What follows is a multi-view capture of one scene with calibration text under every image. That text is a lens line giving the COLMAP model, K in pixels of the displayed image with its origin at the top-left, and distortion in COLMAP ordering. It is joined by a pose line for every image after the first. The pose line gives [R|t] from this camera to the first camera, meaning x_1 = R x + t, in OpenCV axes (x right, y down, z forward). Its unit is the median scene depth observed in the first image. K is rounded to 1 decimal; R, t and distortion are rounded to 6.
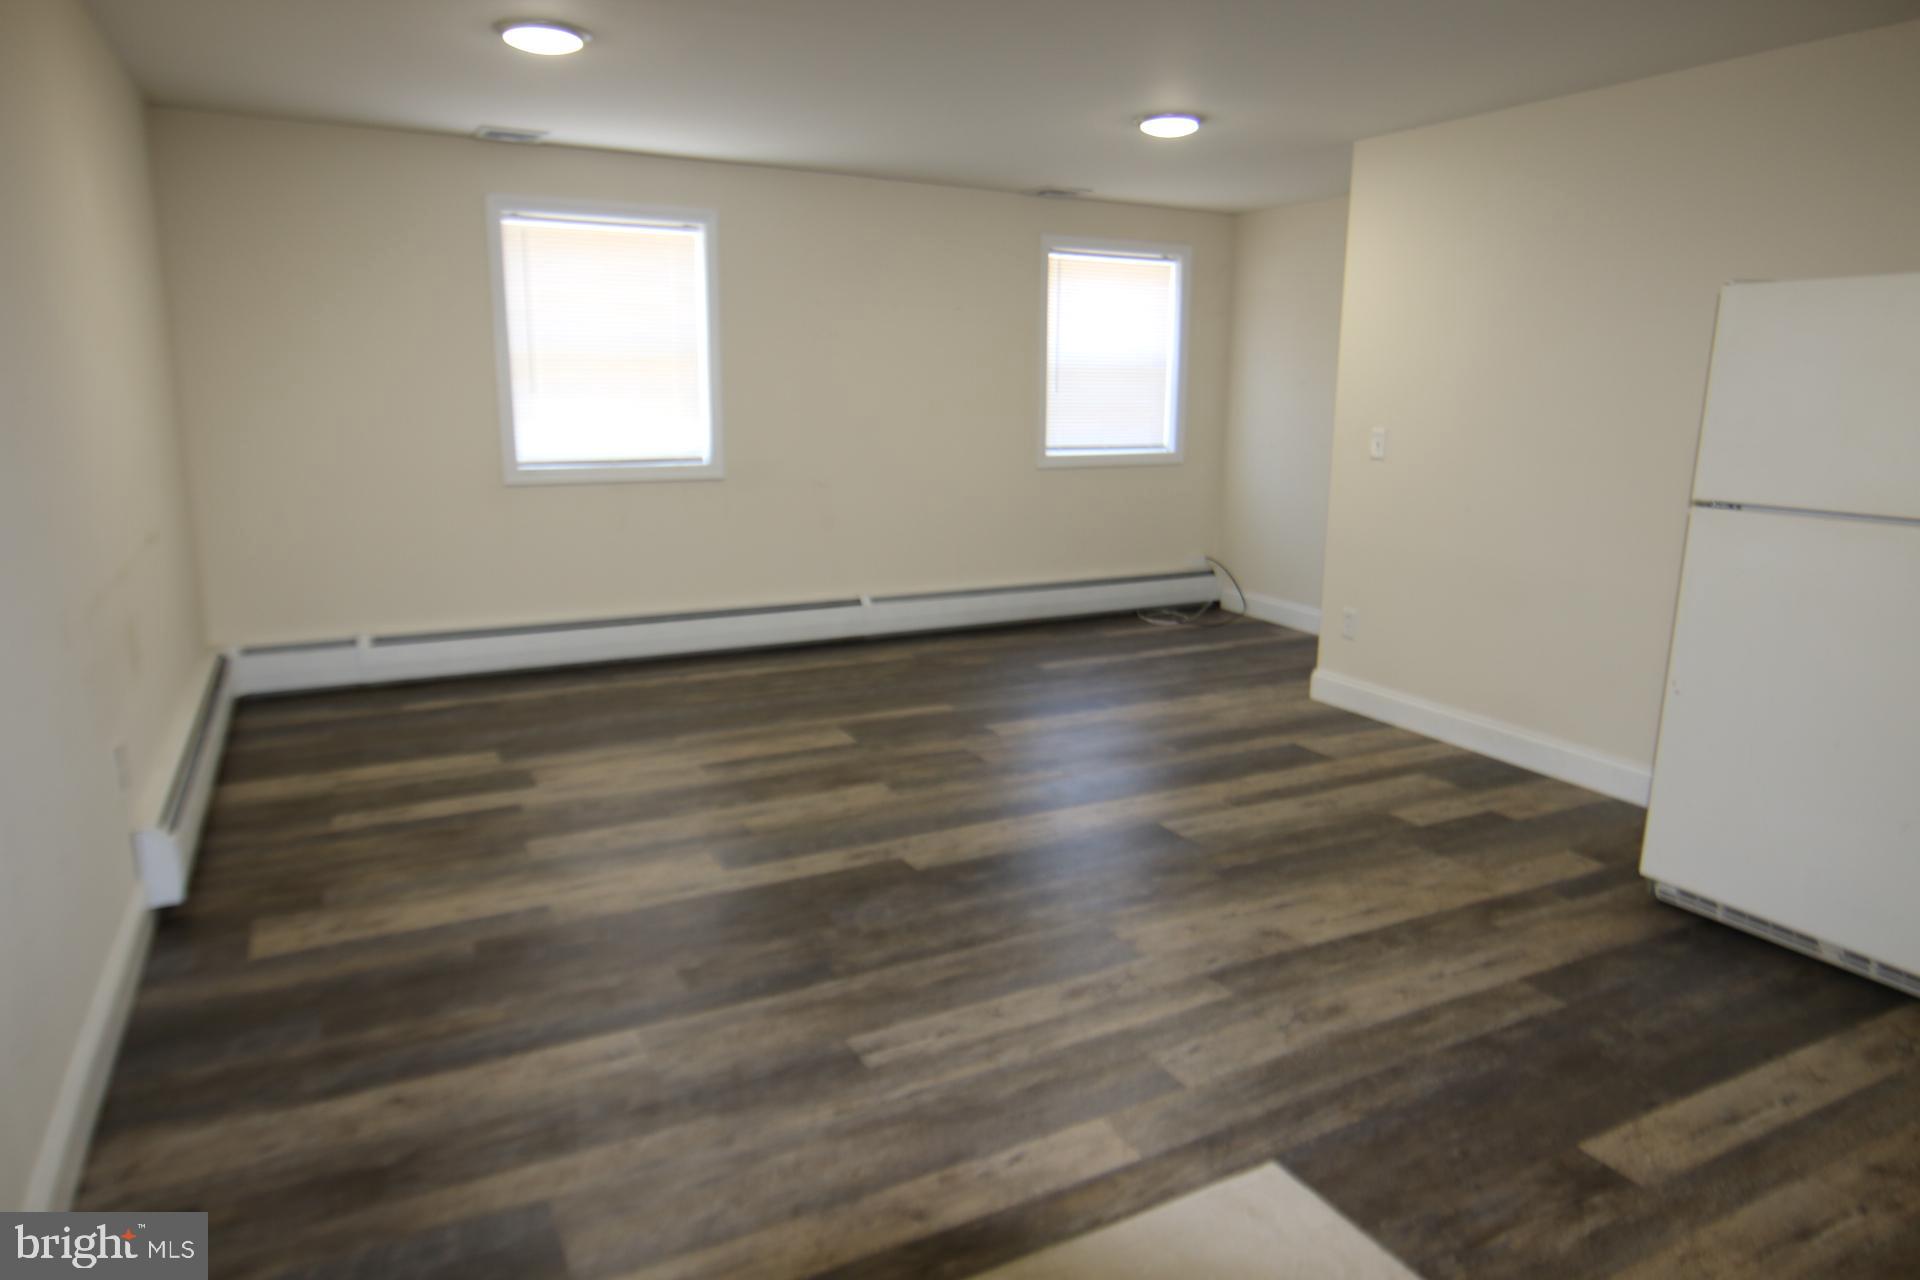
lens RADIAL K [[1212.5, 0, 960.0], [0, 1212.5, 640.0], [0, 0, 1]] dist [-0.014922, -0.000639]
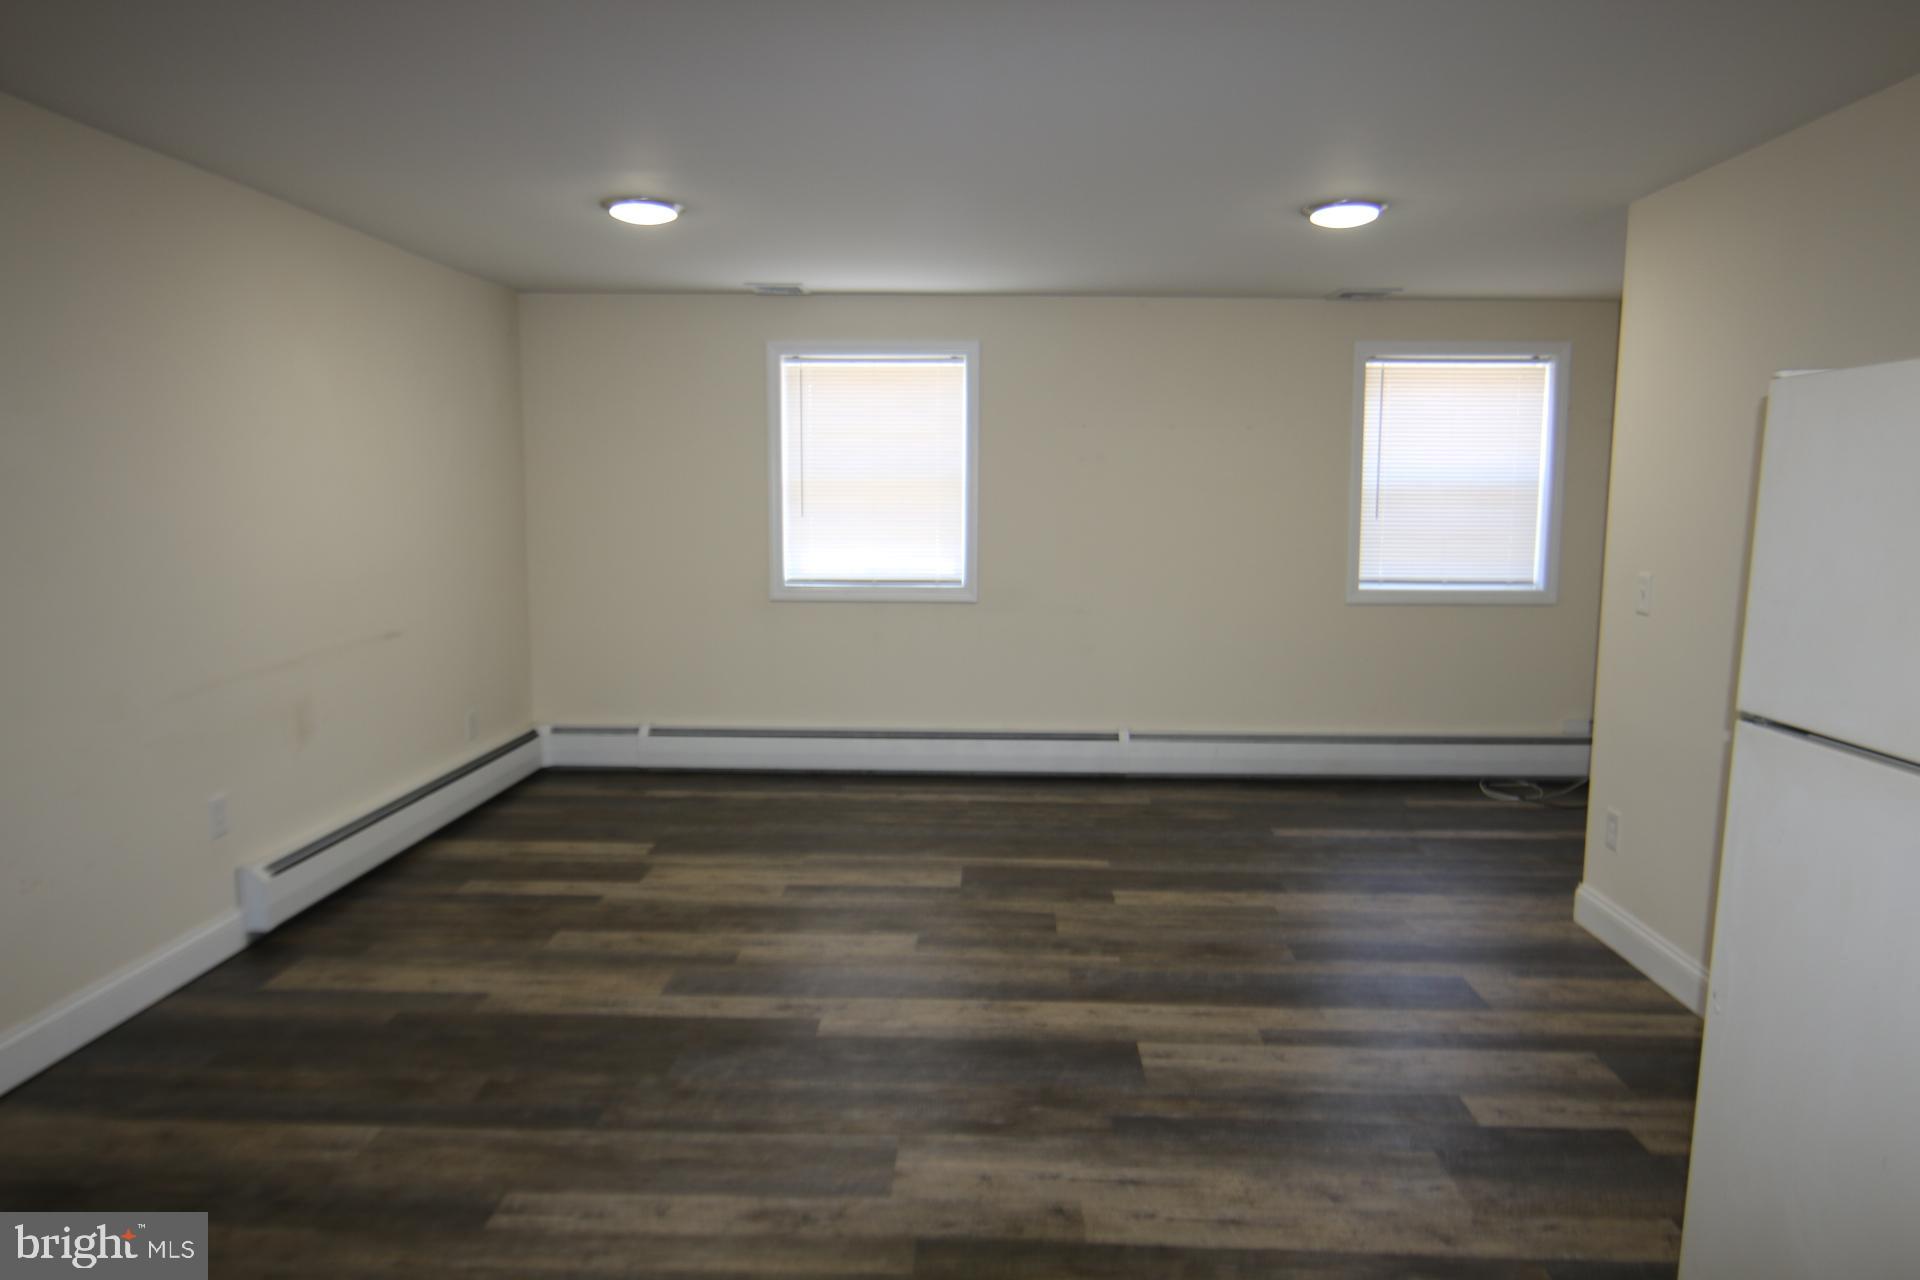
lens RADIAL K [[1212.5, 0, 960.0], [0, 1212.5, 640.0], [0, 0, 1]] dist [-0.014922, -0.000639]
pose [[0.867880, 0.055766, -0.493634, 0.348793], [-0.100266, 0.992893, -0.064114, -0.043332], [0.486551, 0.105138, 0.867303, 0.152018]]
